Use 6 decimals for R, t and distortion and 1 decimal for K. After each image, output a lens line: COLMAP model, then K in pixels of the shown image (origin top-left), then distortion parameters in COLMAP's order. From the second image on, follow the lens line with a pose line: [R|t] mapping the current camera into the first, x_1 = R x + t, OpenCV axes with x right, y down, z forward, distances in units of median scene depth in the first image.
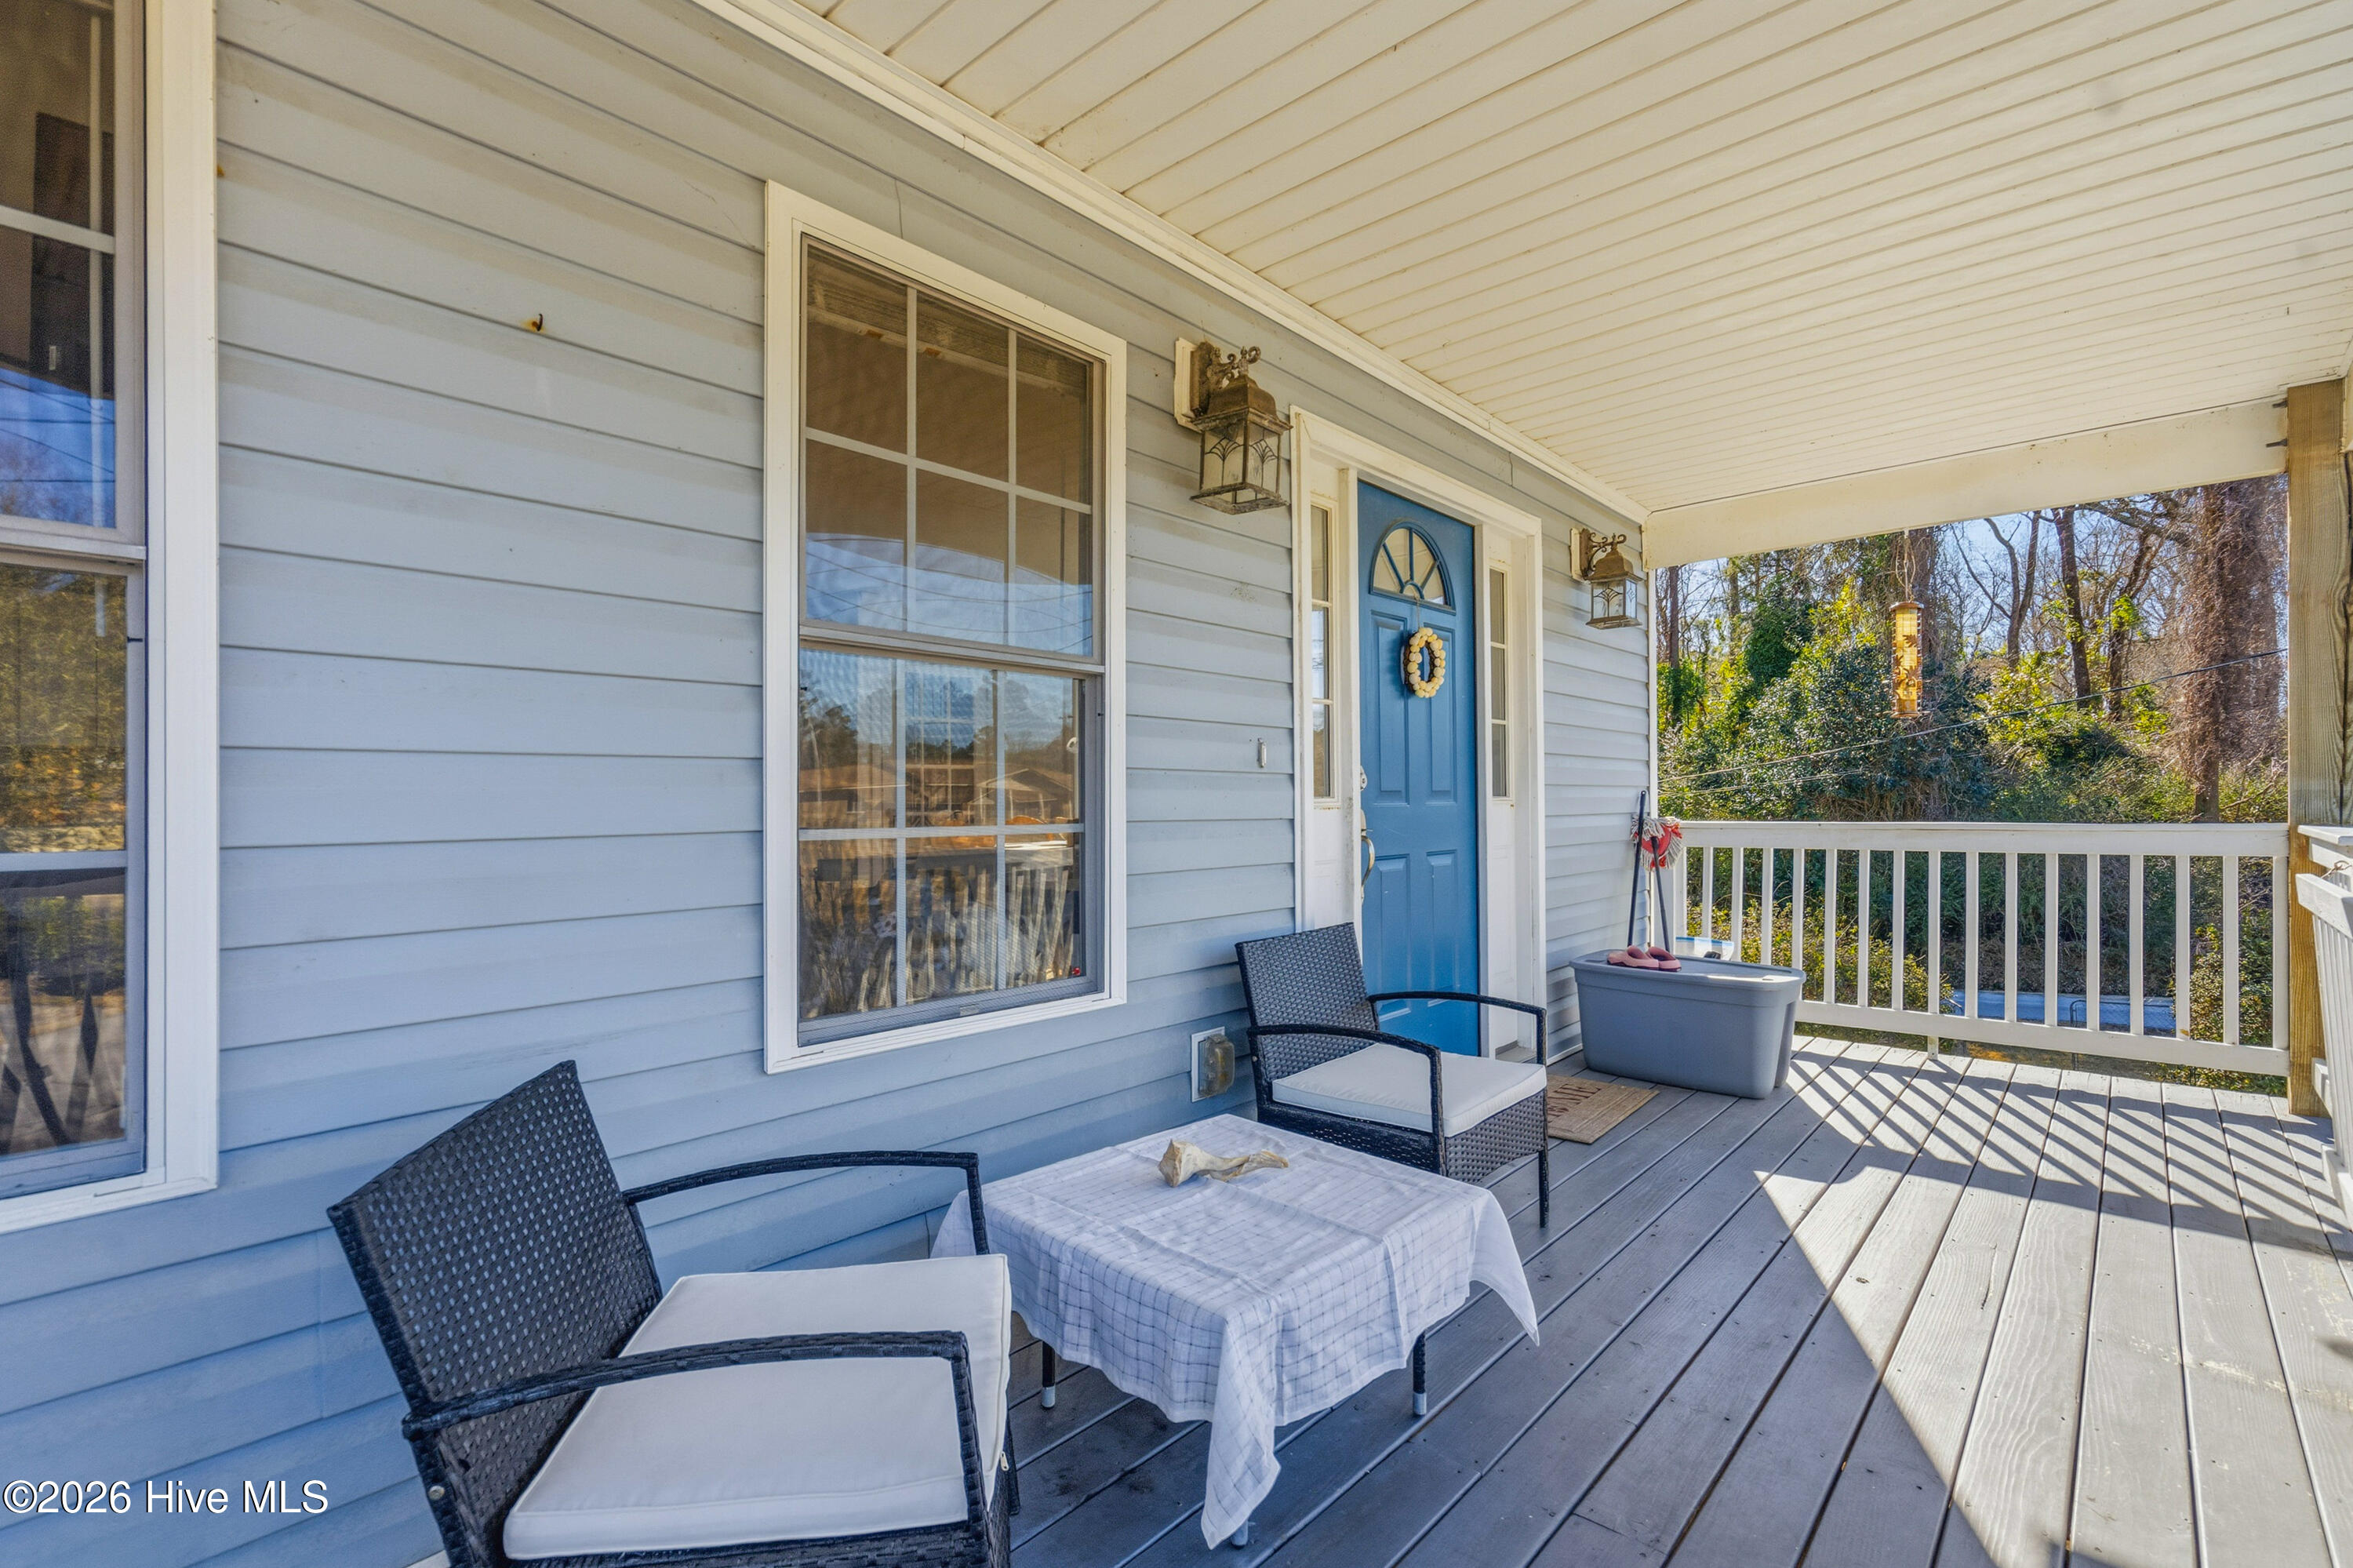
lens RADIAL K [[1085.5, 0, 1165.1], [0, 1085.5, 790.7], [0, 0, 1]] dist [0.001513, 0.000120]
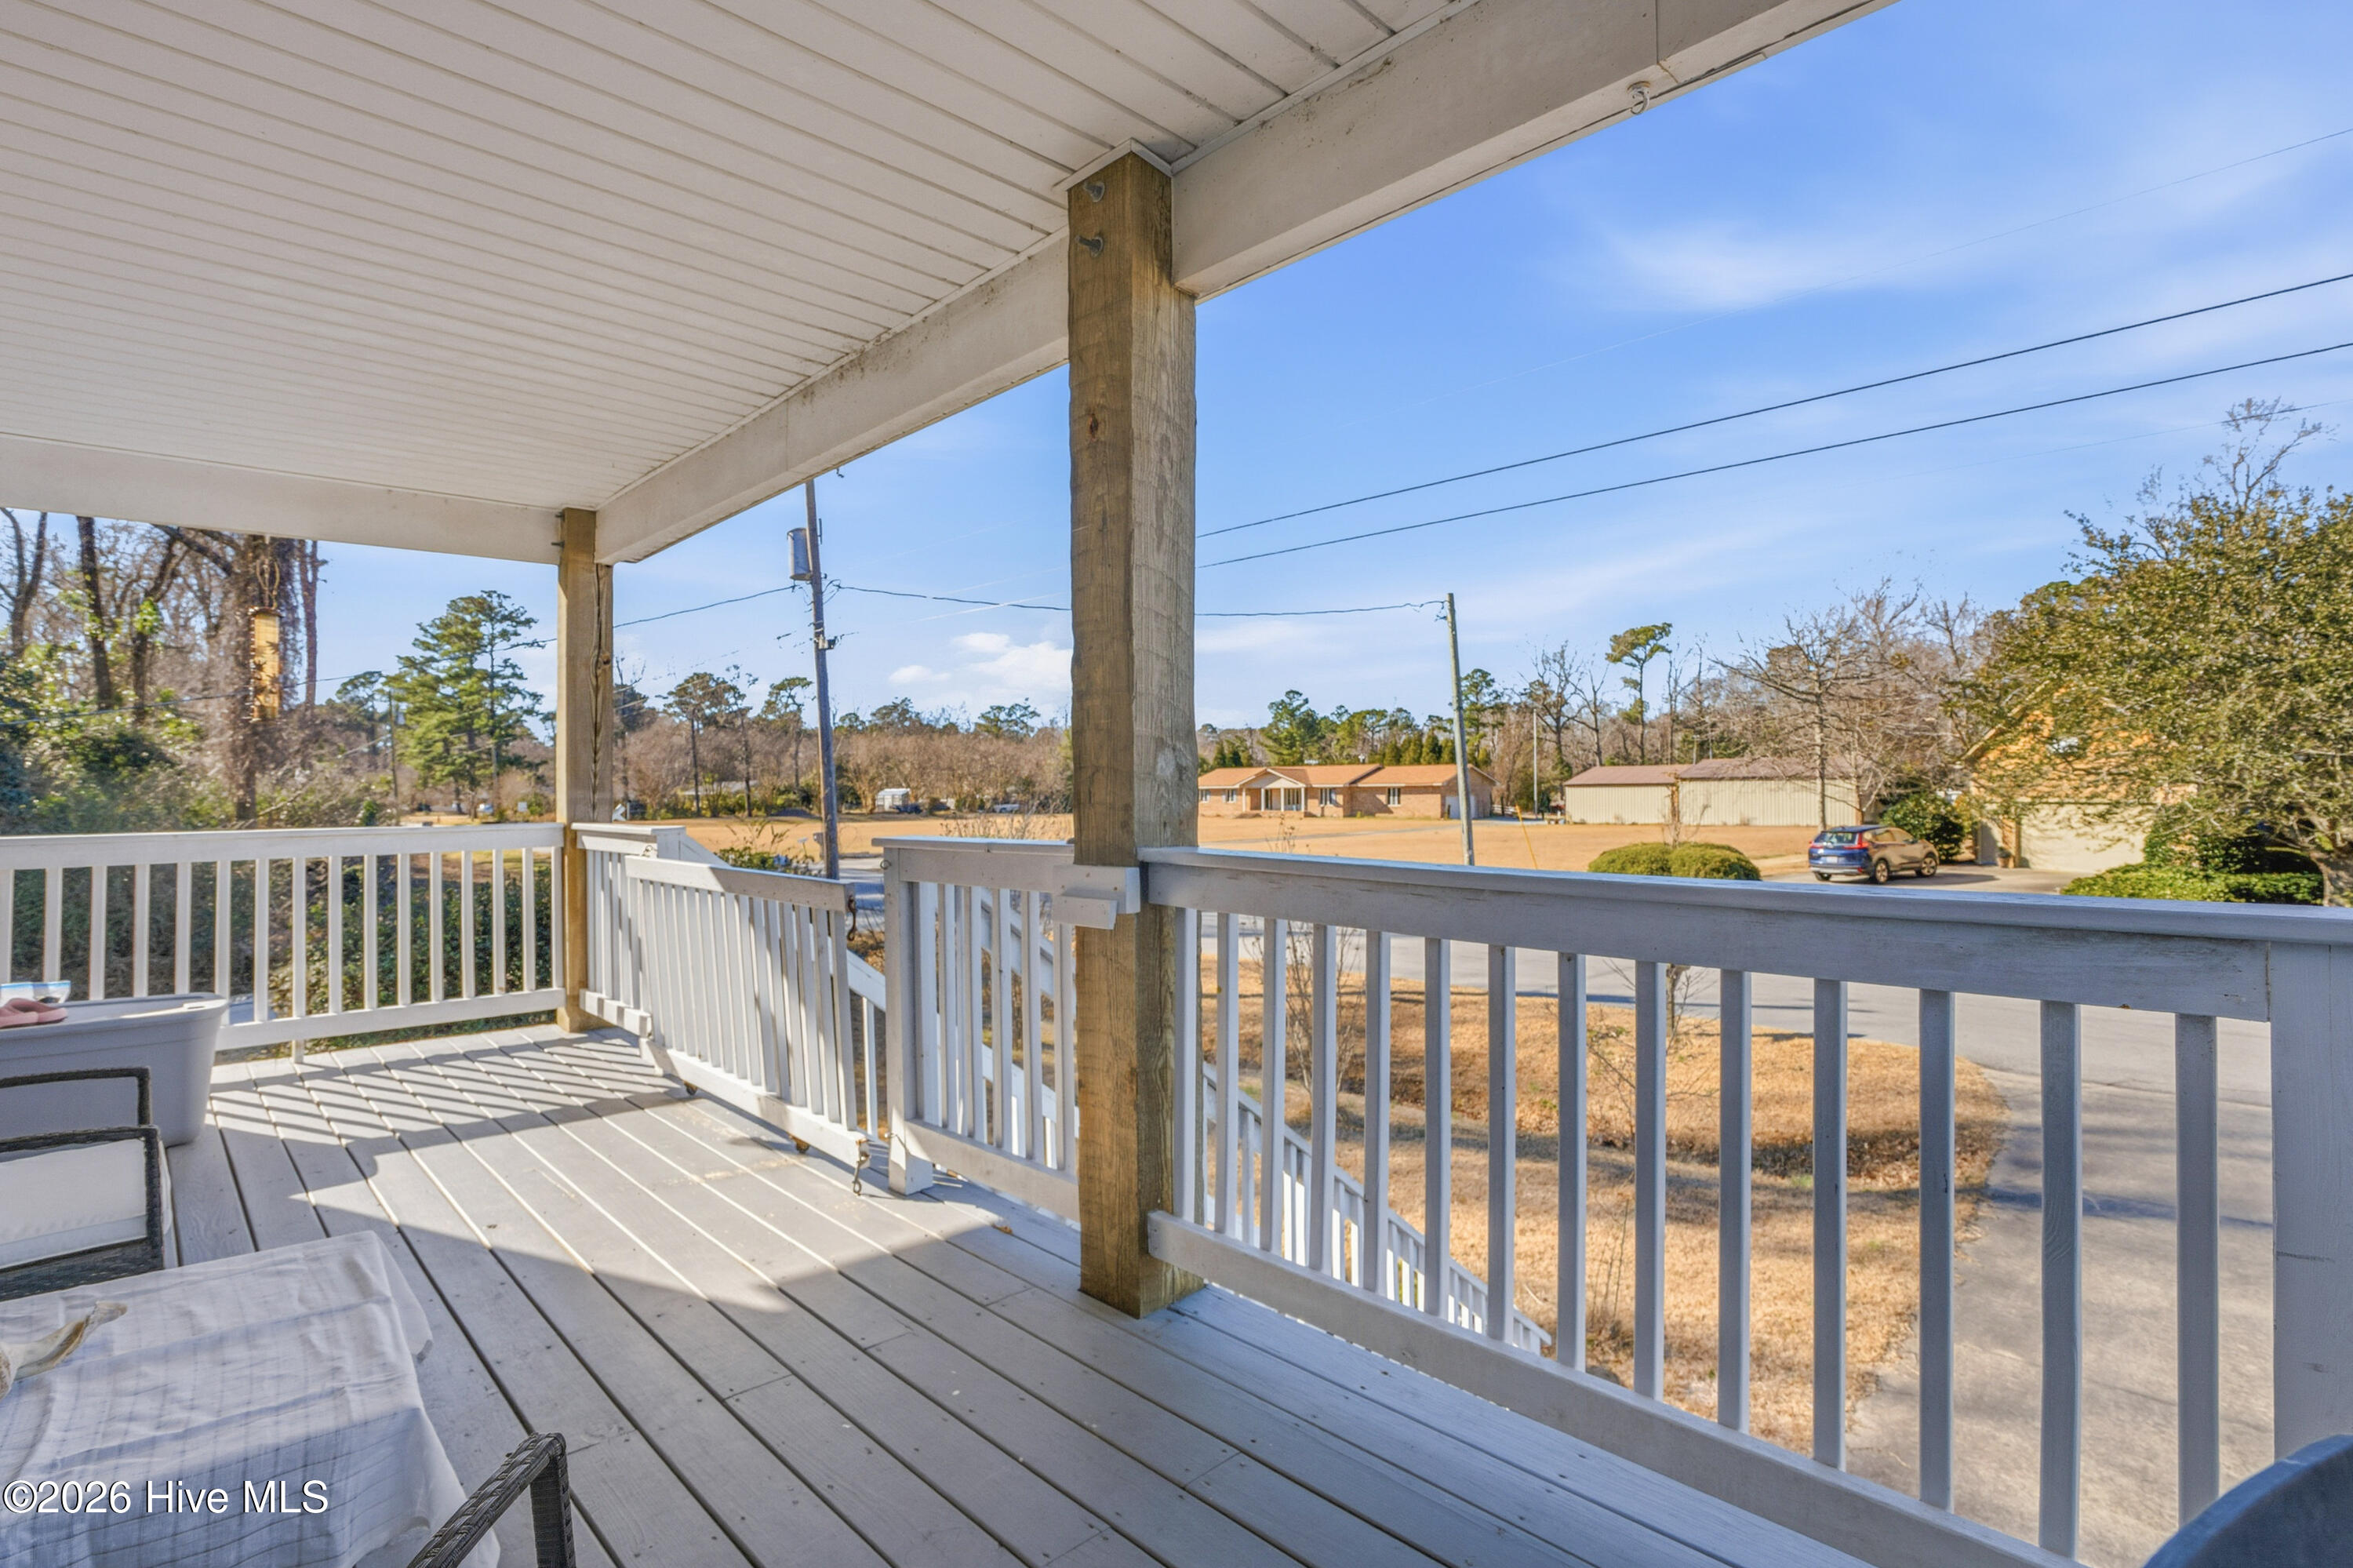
lens RADIAL K [[1120.8, 0, 1176.5], [0, 1120.8, 784.0], [0, 0, 1]] dist [-0.043876, 0.015052]
pose [[0.070530, 0.010597, 0.997453, -0.304491], [0.002234, 0.999939, -0.010782, -0.001087], [-0.997507, 0.002989, 0.070502, 0.126937]]
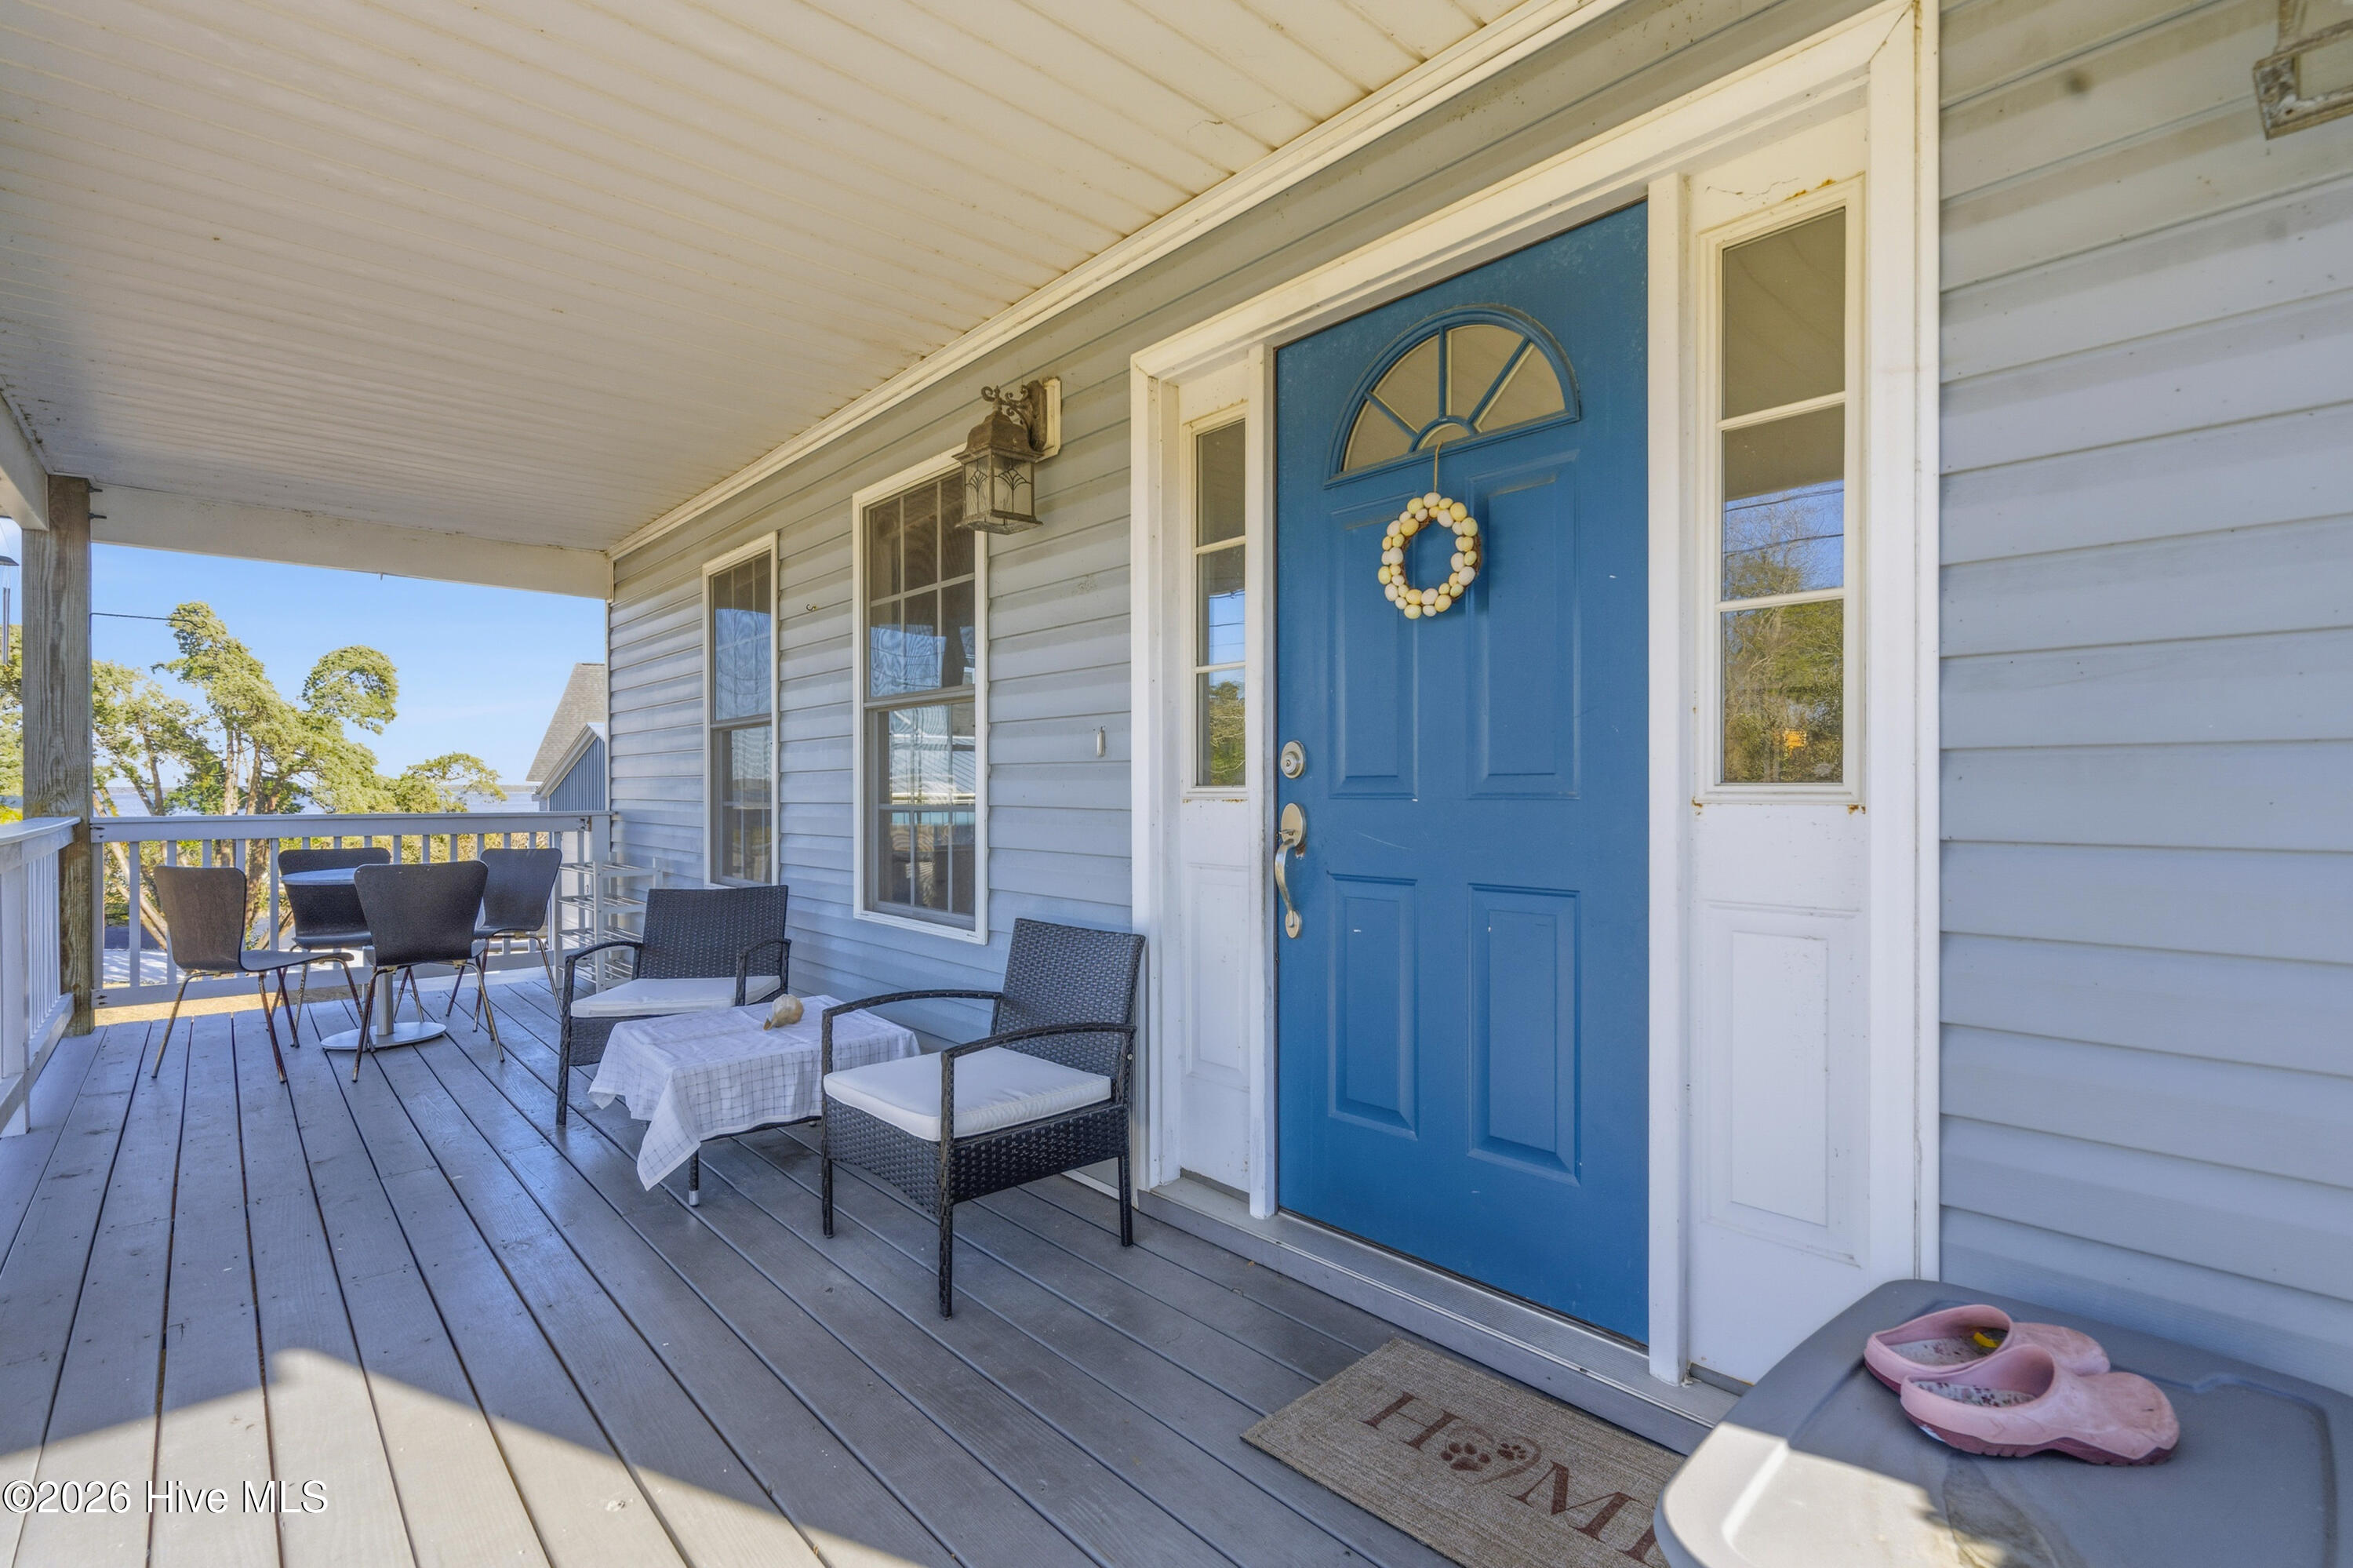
lens RADIAL K [[1022.8, 0, 1134.6], [0, 1022.8, 797.9], [0, 0, 1]] dist [0.000797, 0.006311]
pose [[-0.096721, 0.005067, -0.995299, 0.783059], [0.002376, 0.999985, 0.004860, 0.010504], [0.995309, -0.001895, -0.096731, 0.869949]]
